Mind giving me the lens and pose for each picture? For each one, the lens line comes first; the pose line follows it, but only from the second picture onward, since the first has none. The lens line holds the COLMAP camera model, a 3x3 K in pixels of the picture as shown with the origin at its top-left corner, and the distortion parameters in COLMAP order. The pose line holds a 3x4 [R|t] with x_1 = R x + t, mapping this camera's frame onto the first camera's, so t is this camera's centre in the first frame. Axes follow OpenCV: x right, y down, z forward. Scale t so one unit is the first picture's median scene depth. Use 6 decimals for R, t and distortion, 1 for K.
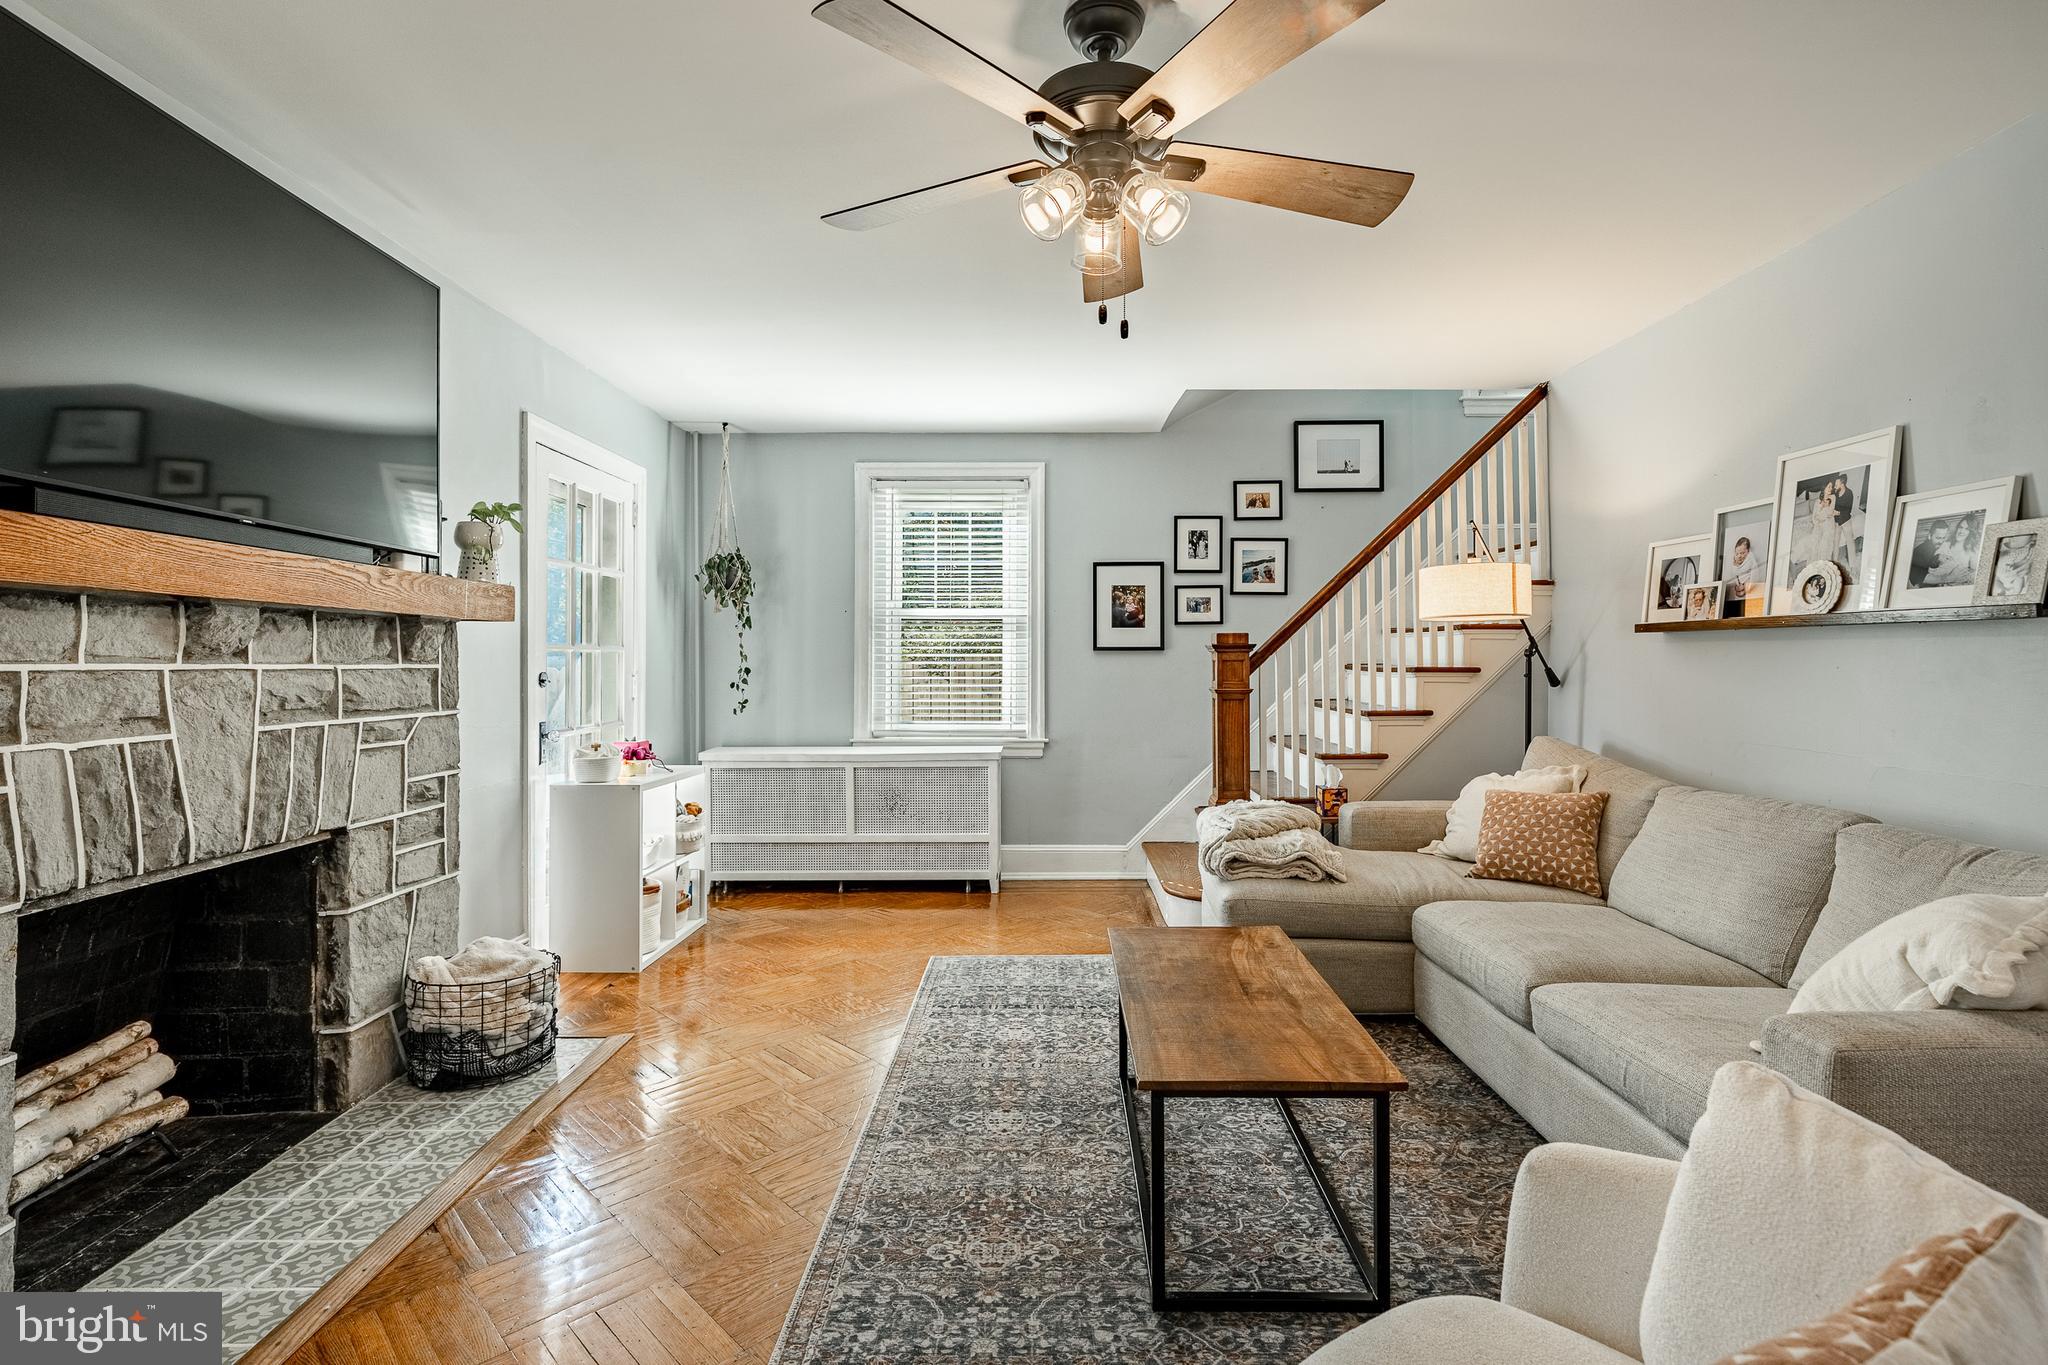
lens RADIAL K [[970.6, 0, 1056.3], [0, 970.6, 662.7], [0, 0, 1]] dist [-0.004281, -0.000246]
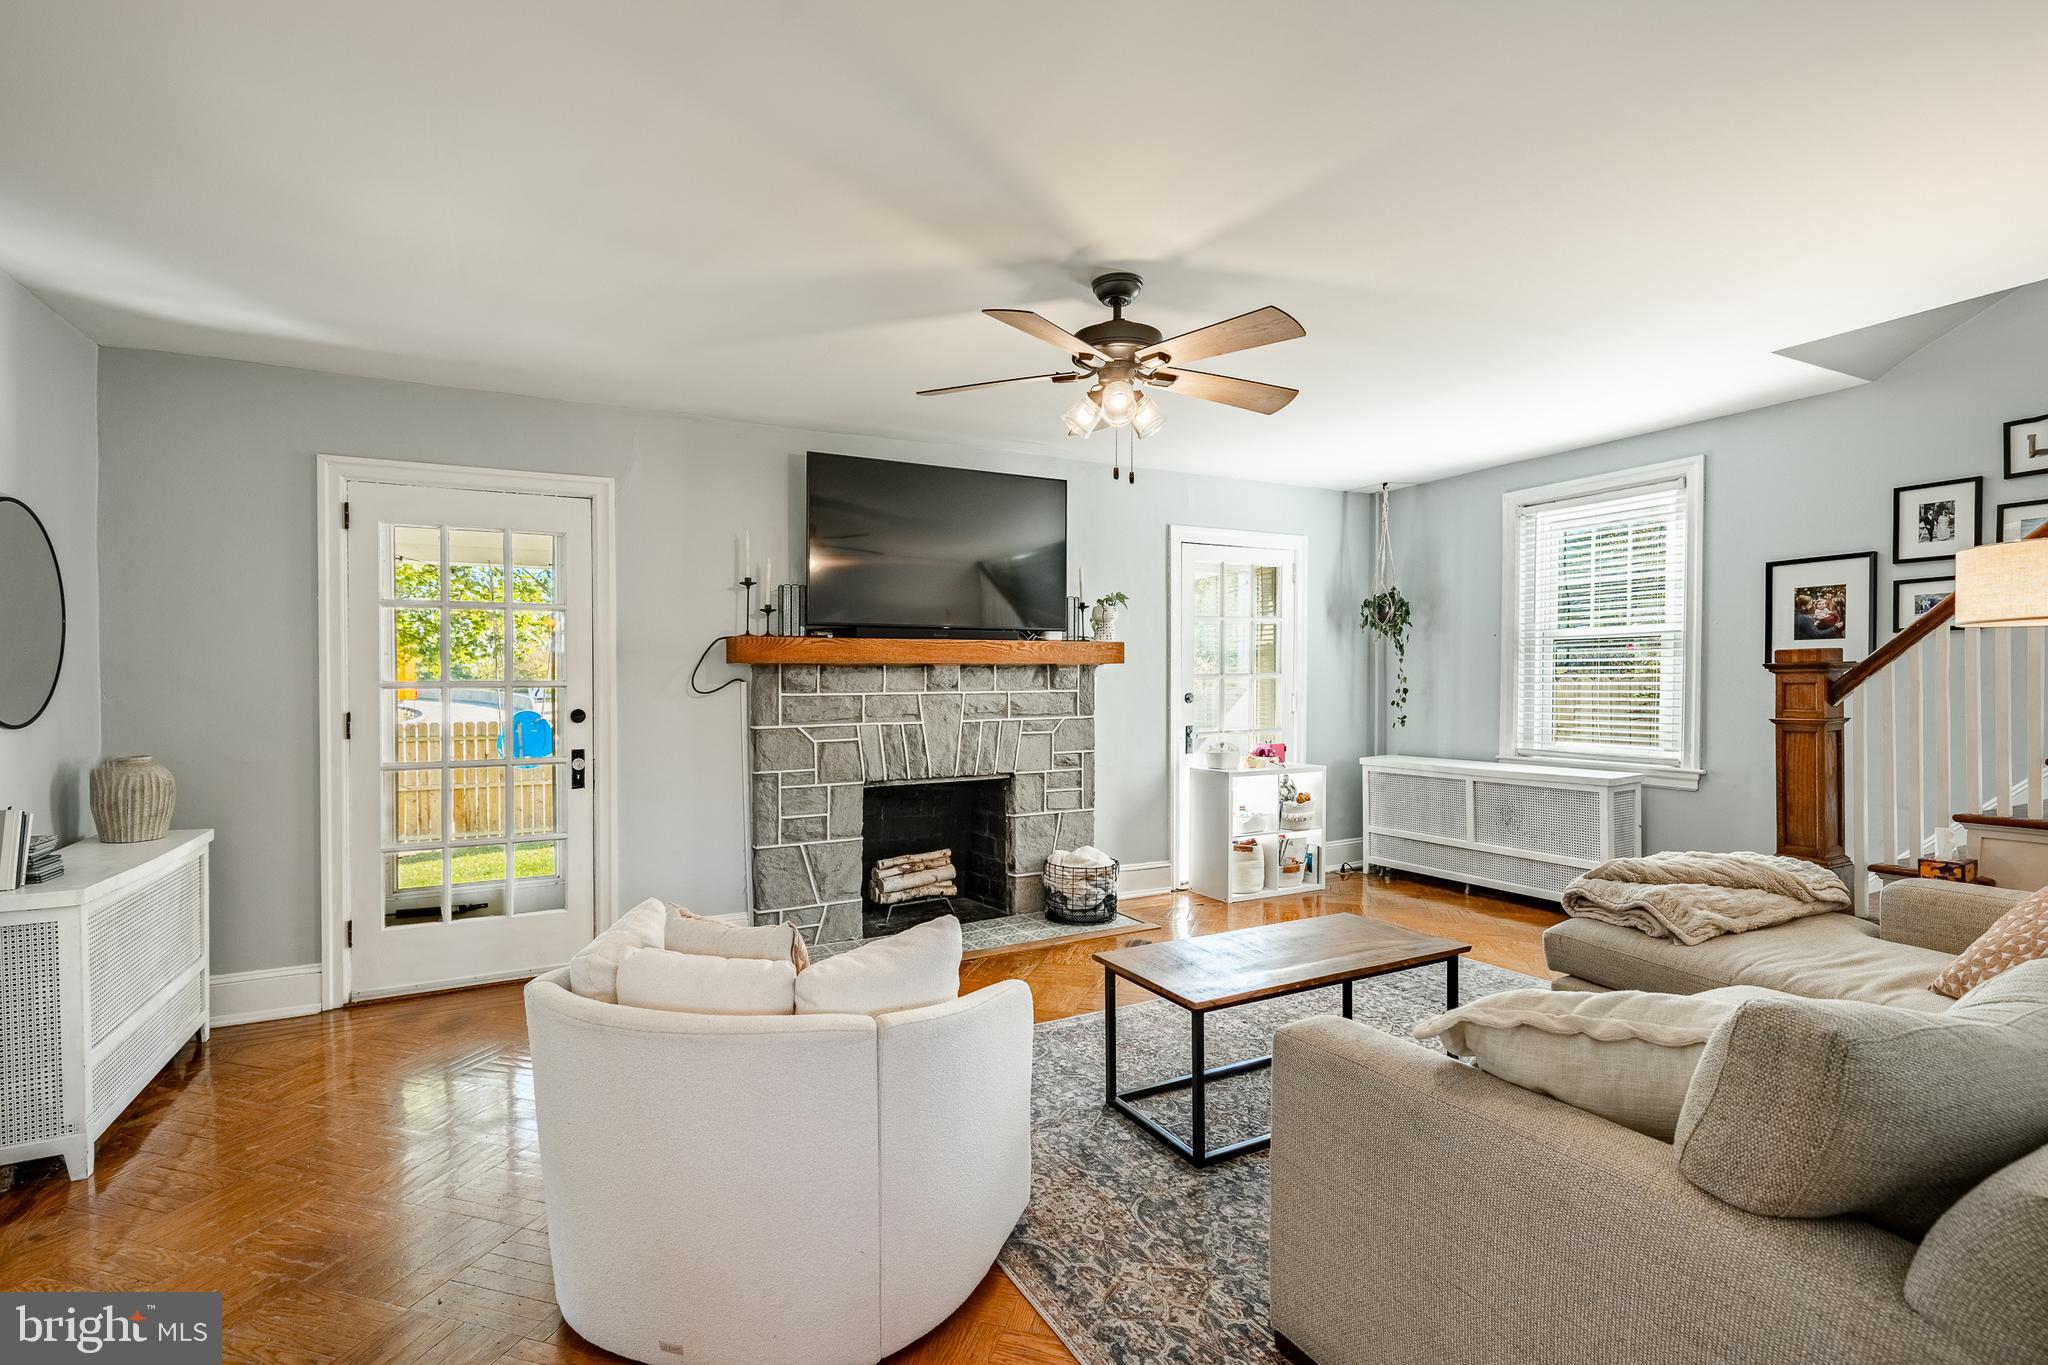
lens RADIAL K [[970.6, 0, 1018.7], [0, 970.6, 682.7], [0, 0, 1]] dist [-0.004281, -0.000246]
pose [[0.455472, -0.001644, -0.890249, 0.948319], [0.010135, 0.999943, 0.003338, -0.019121], [0.890193, -0.010543, 0.455462, 0.098888]]
